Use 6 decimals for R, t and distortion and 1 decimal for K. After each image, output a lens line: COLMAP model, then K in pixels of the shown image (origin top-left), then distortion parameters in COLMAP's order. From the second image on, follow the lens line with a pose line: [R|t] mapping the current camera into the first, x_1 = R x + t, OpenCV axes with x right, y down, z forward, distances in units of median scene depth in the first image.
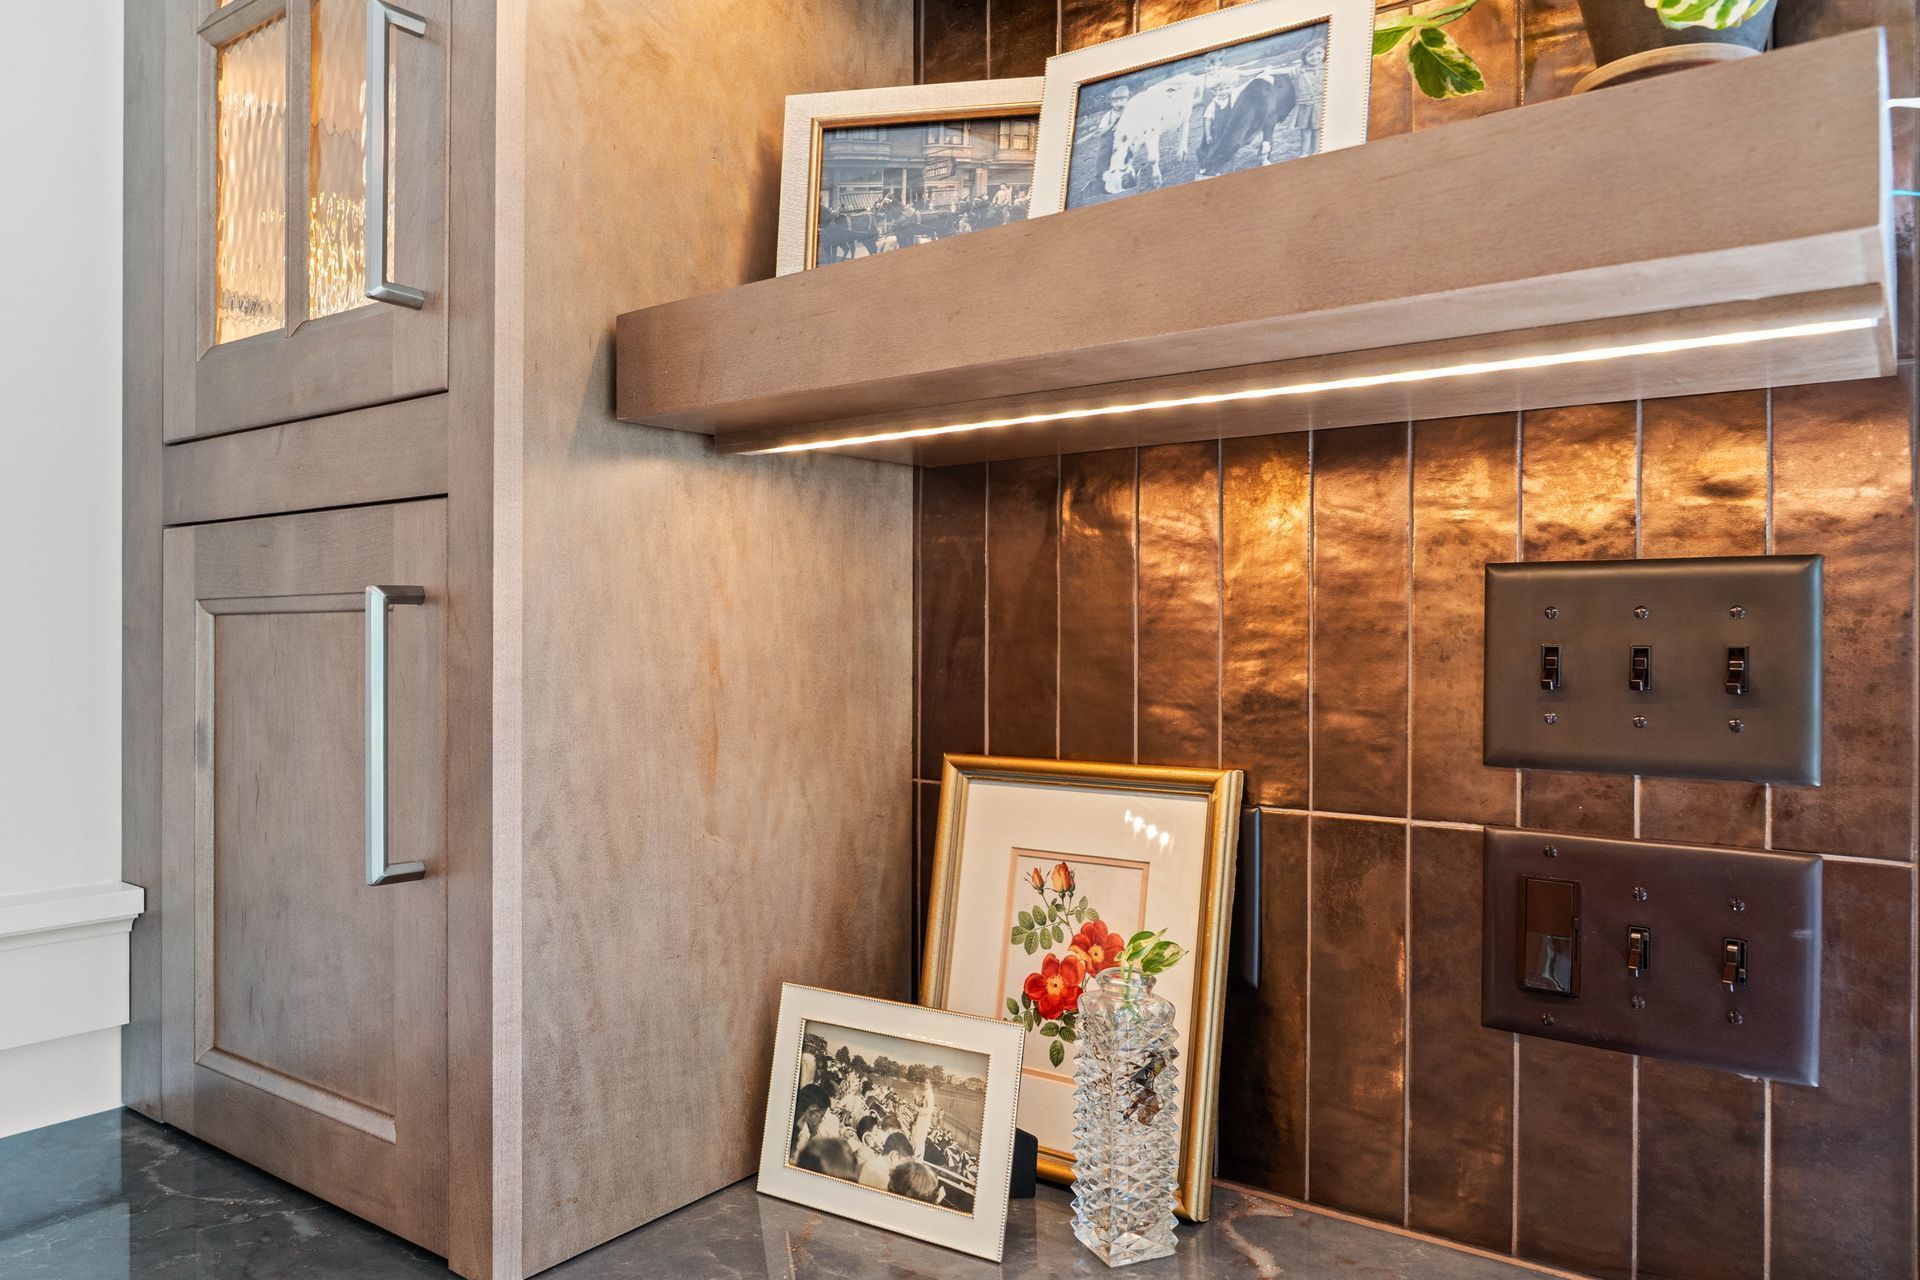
lens RADIAL K [[1286.2, 0, 960.0], [0, 1286.2, 640.0], [0, 0, 1]] dist [-0.014845, 0.002672]
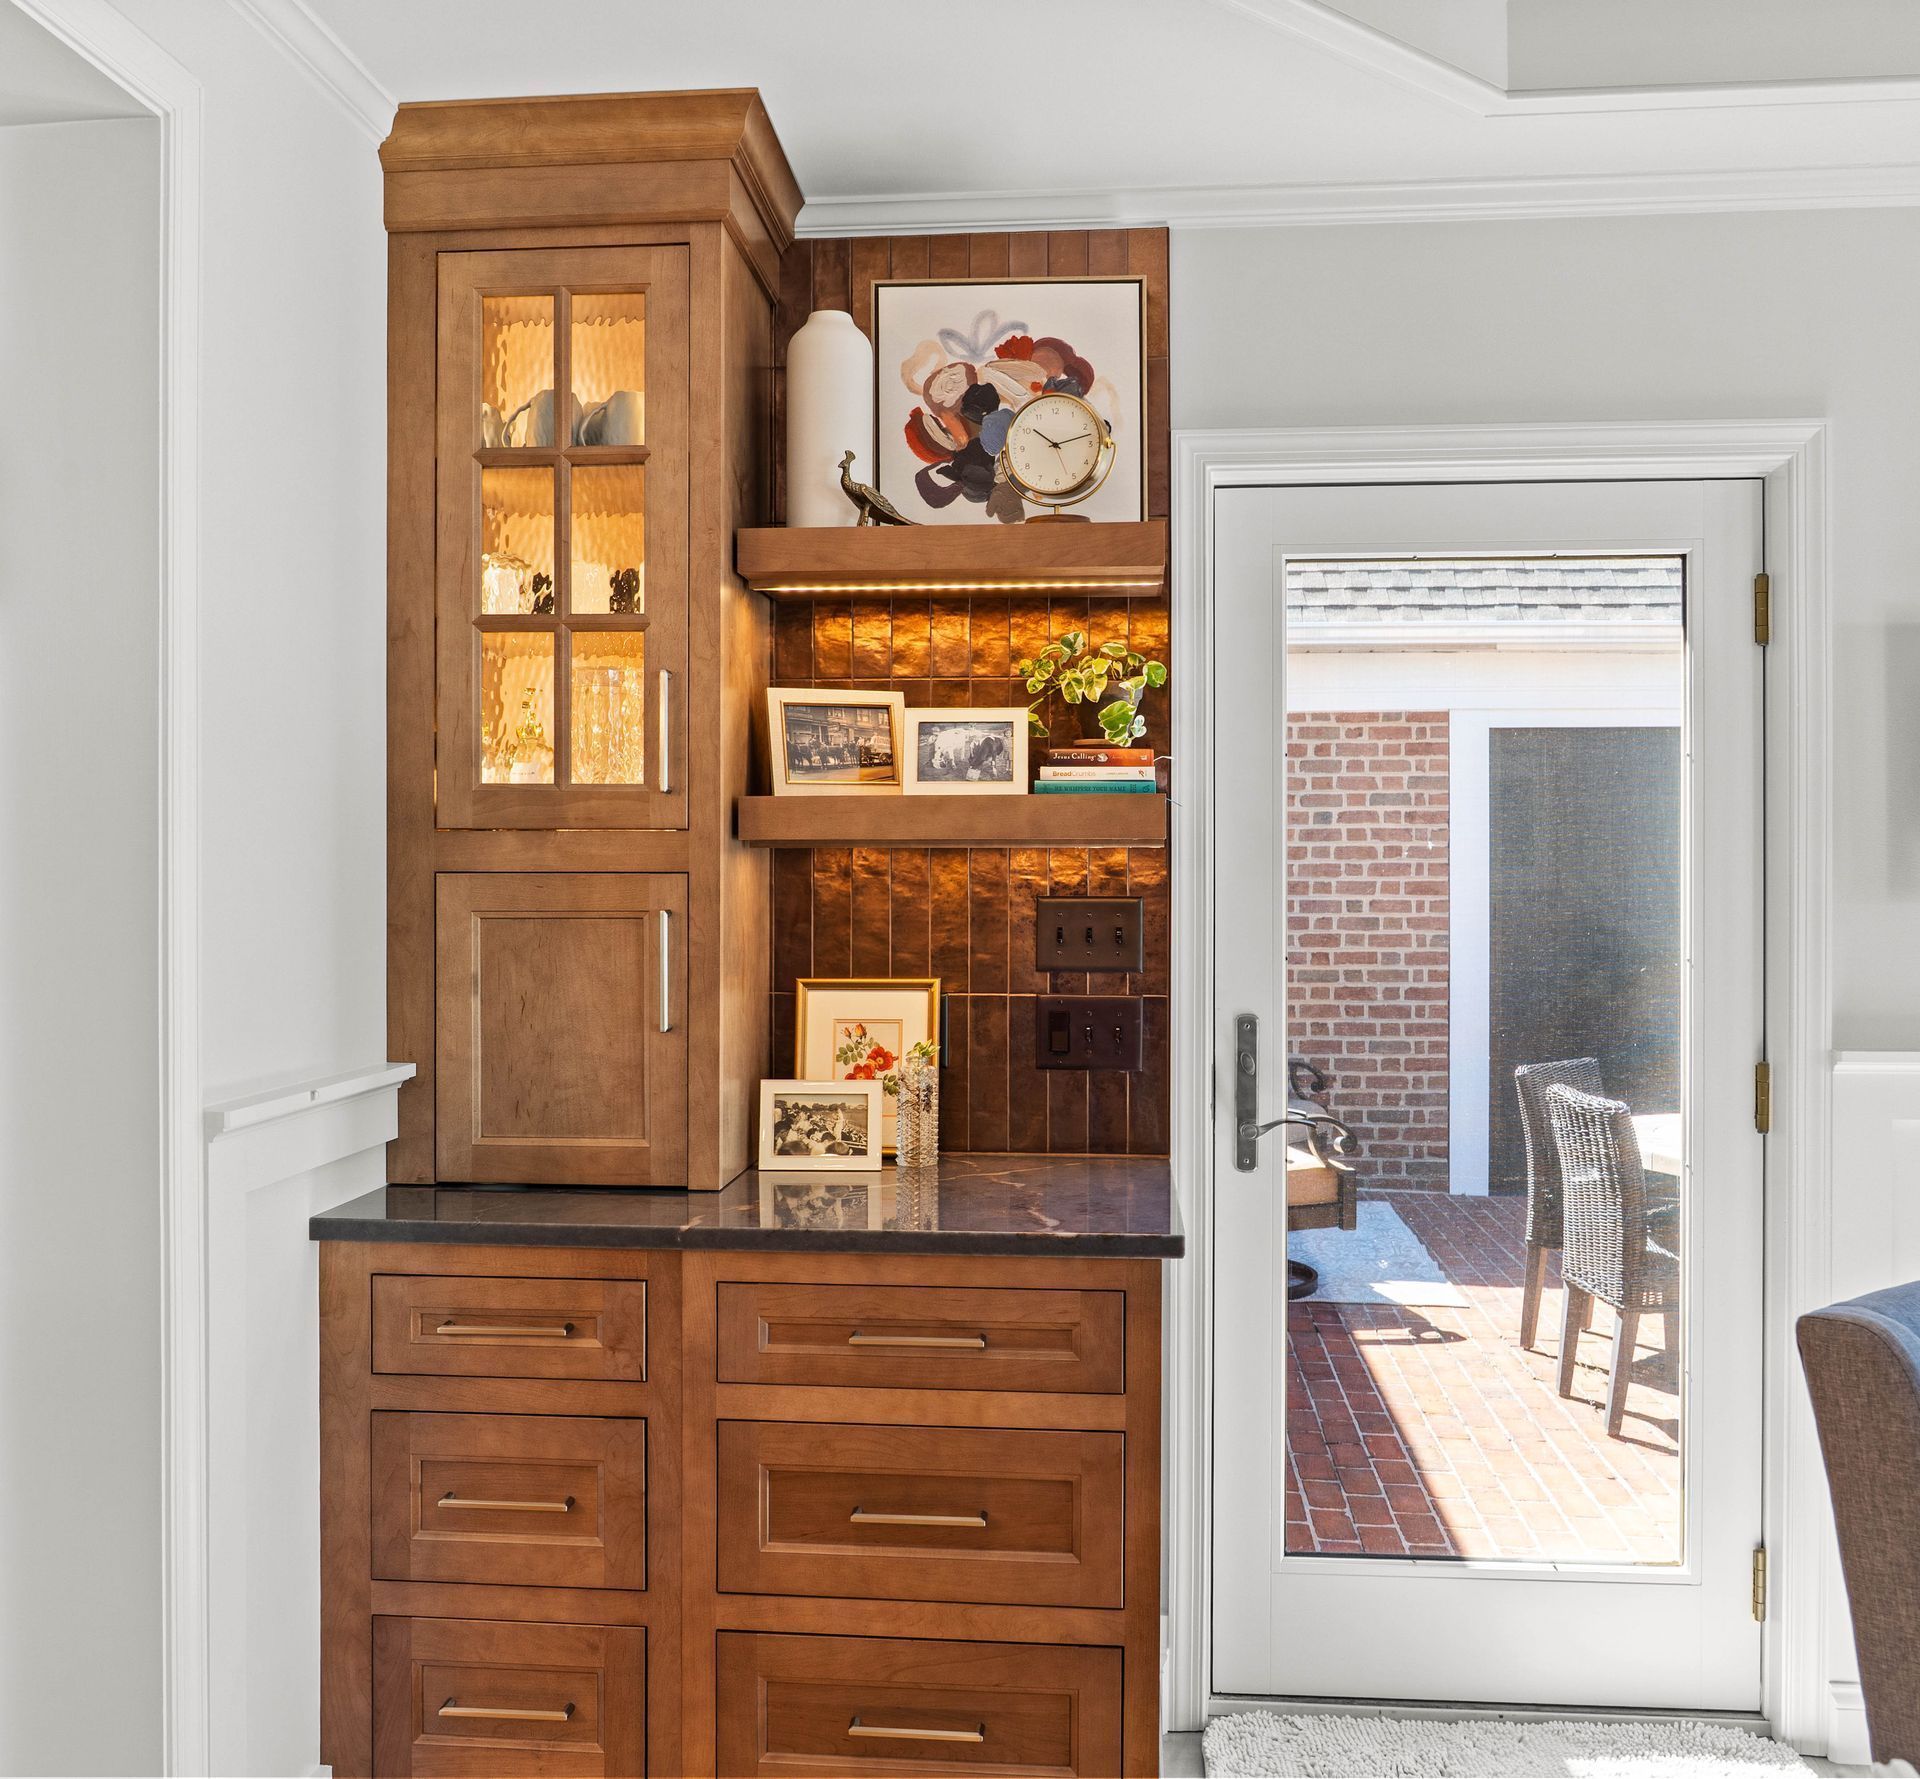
lens RADIAL K [[1648.3, 0, 960.0], [0, 1648.3, 889.5], [0, 0, 1]] dist [0.000018, -0.000485]
pose [[0.859361, -0.004304, 0.511351, -1.389566], [0.000880, 0.999976, 0.006936, -0.091024], [-0.511368, -0.005510, 0.859344, -1.751326]]
